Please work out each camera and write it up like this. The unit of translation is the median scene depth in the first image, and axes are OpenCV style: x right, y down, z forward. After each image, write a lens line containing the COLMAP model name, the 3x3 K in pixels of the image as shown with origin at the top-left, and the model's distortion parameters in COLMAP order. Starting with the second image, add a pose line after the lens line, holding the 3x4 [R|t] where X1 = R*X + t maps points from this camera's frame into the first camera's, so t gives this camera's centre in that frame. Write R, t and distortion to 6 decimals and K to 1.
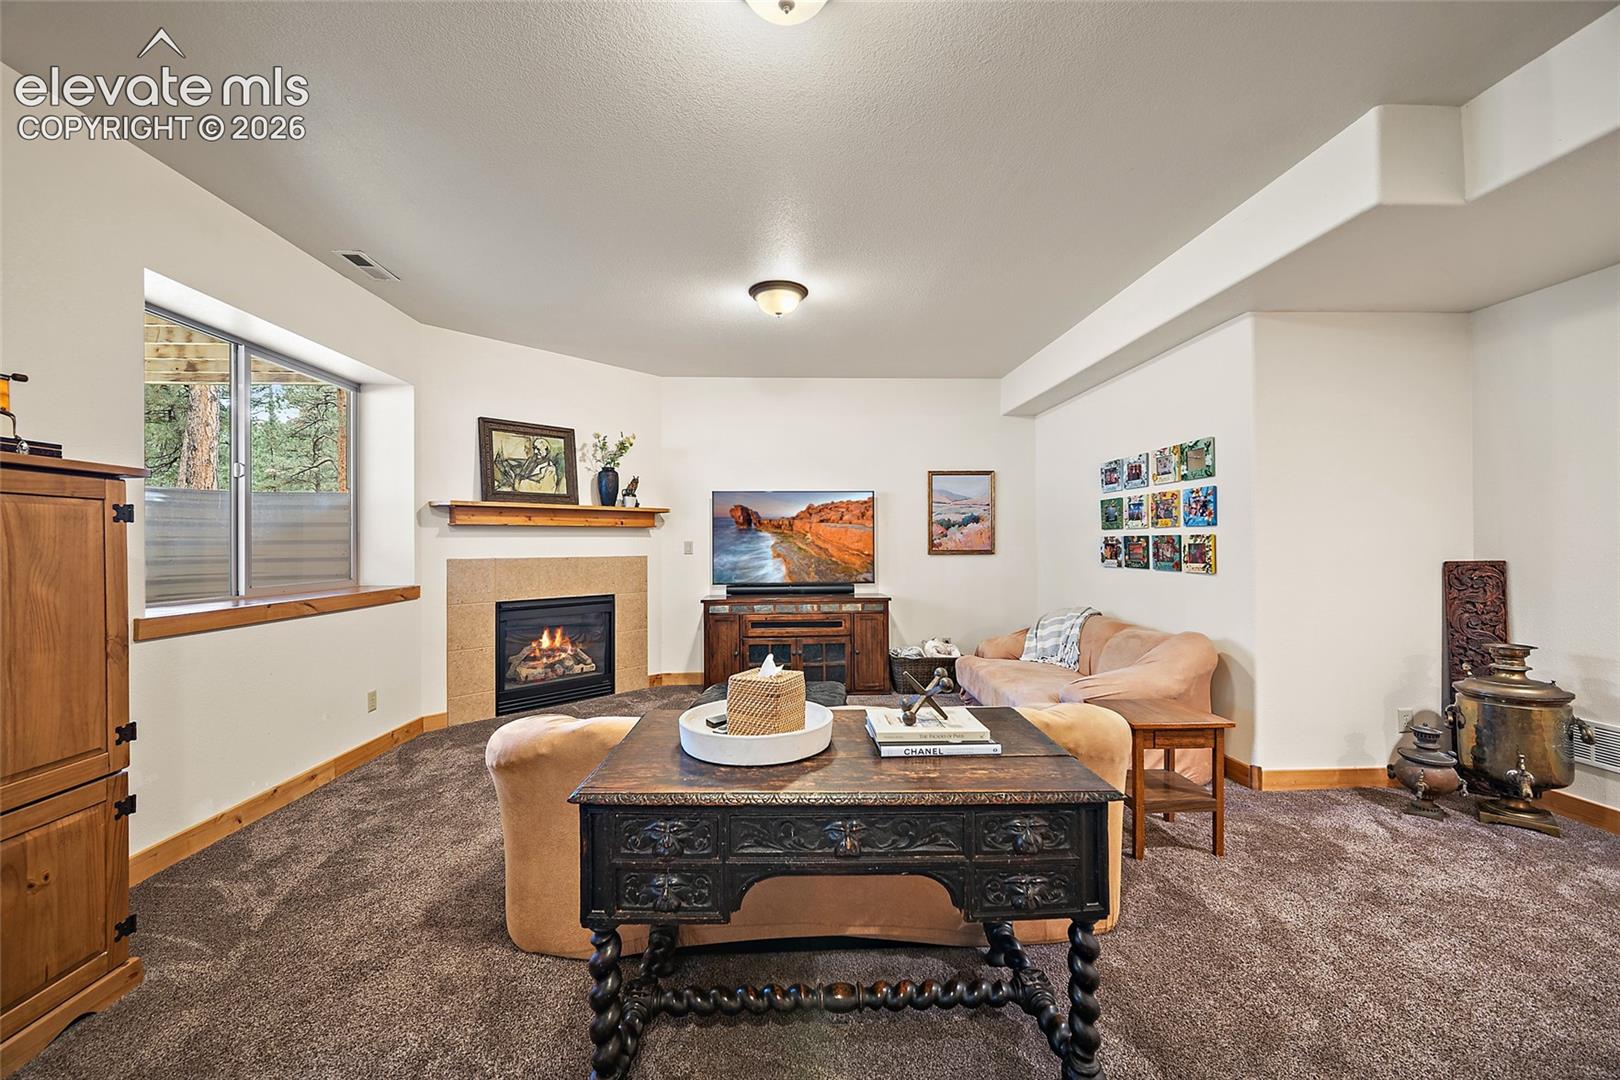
lens RADIAL K [[634.1, 0, 798.2], [0, 634.1, 542.6], [0, 0, 1]] dist [-0.002653, 0.000355]
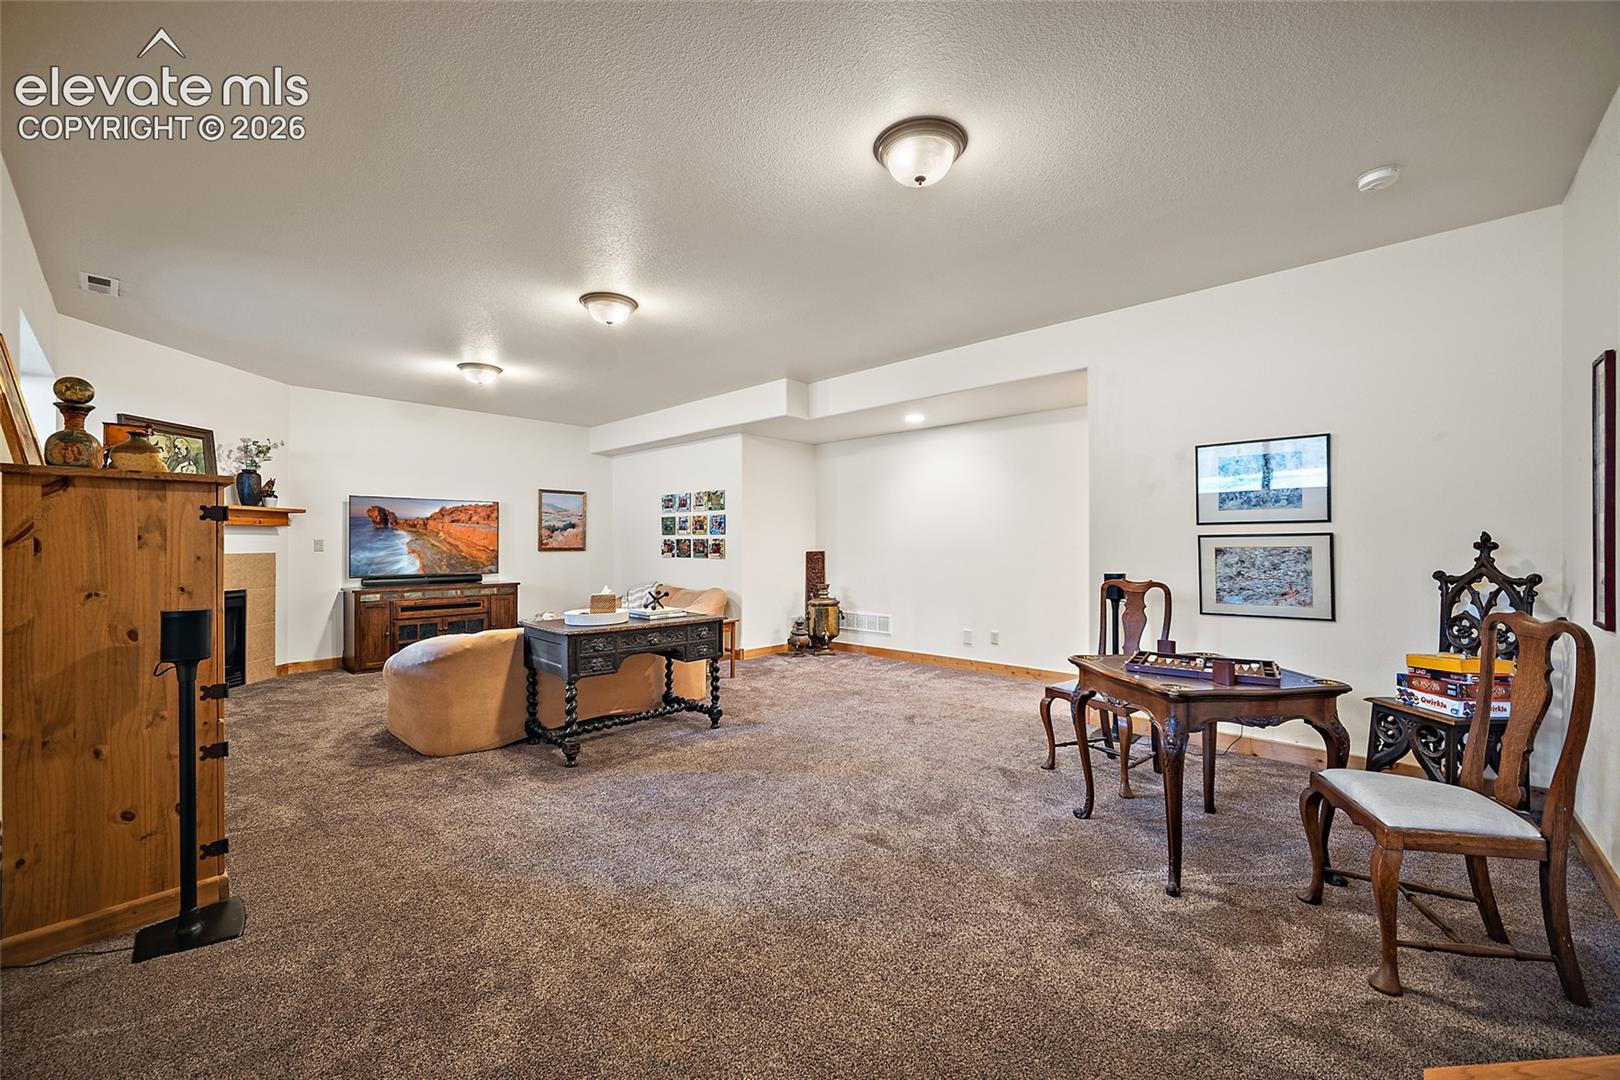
lens RADIAL K [[634.1, 0, 817.1], [0, 634.1, 537.4], [0, 0, 1]] dist [-0.002653, 0.000355]
pose [[0.703380, 0.011770, 0.710716, -0.407434], [-0.005008, 0.999920, -0.011603, 0.003301], [-0.710796, 0.004602, 0.703383, -0.448398]]
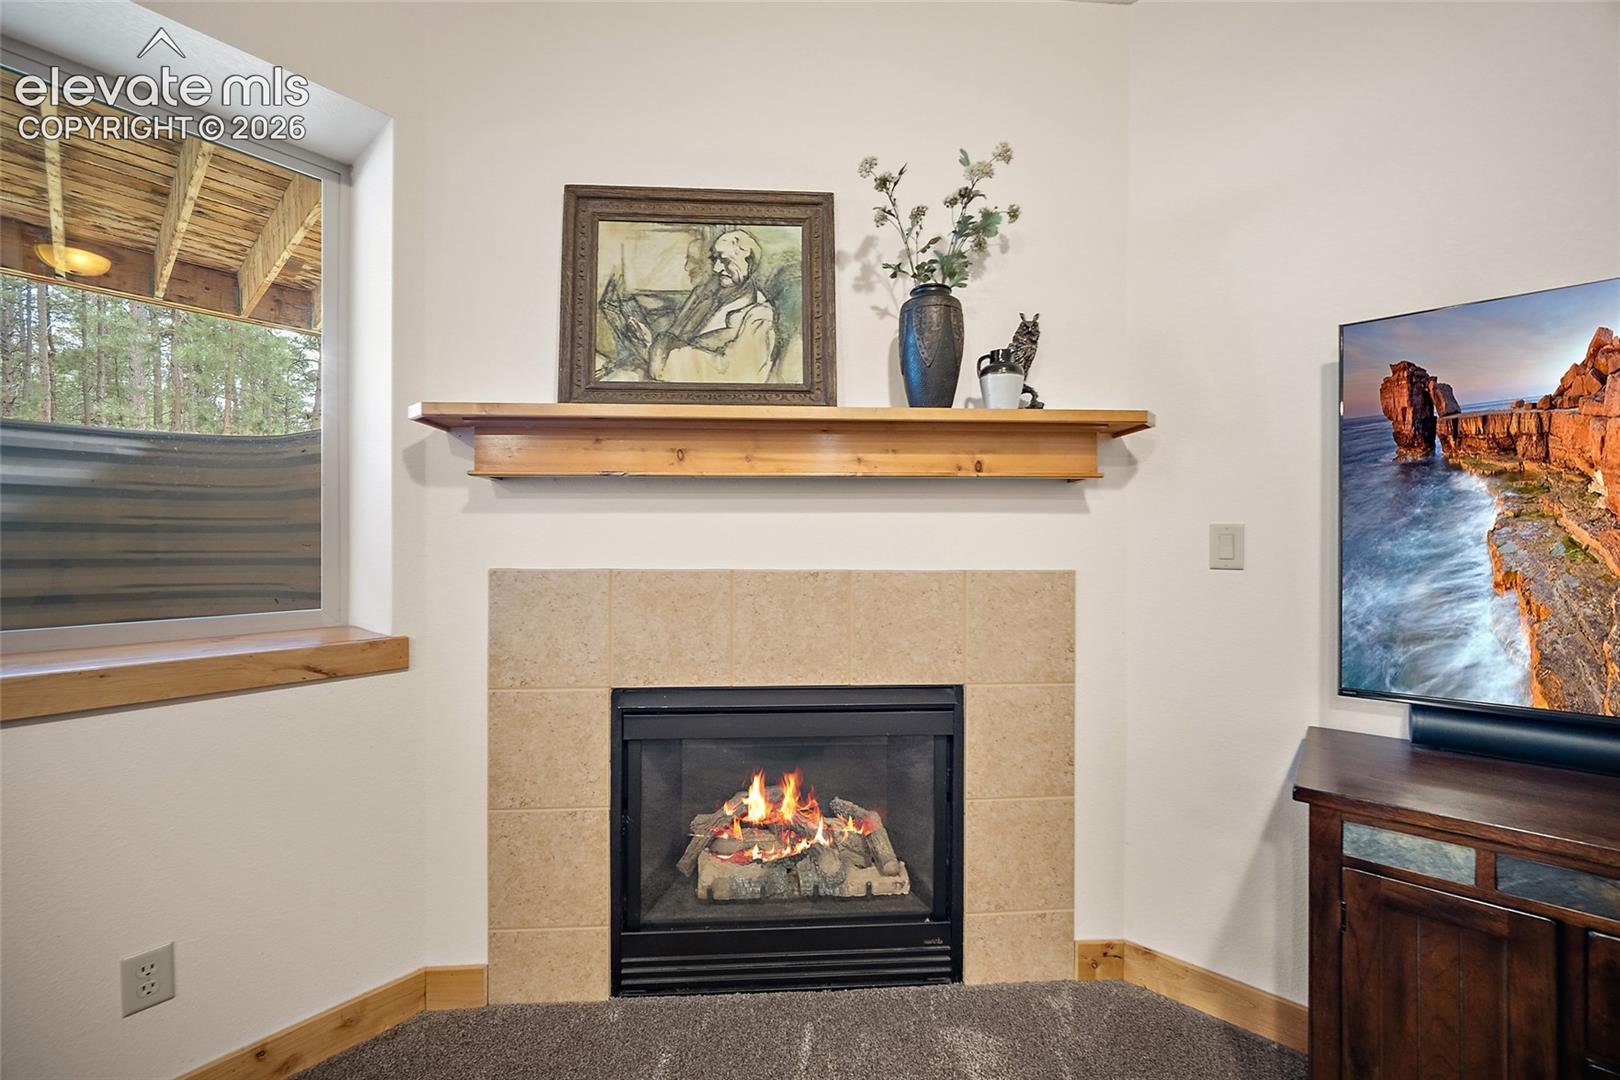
lens RADIAL K [[634.1, 0, 814.3], [0, 634.1, 547.5], [0, 0, 1]] dist [-0.002653, 0.000355]
pose [[0.733845, 0.008223, -0.679267, -0.134363], [-0.004848, 0.999965, 0.006869, 0.008398], [0.679300, -0.001748, 0.733859, 0.772991]]
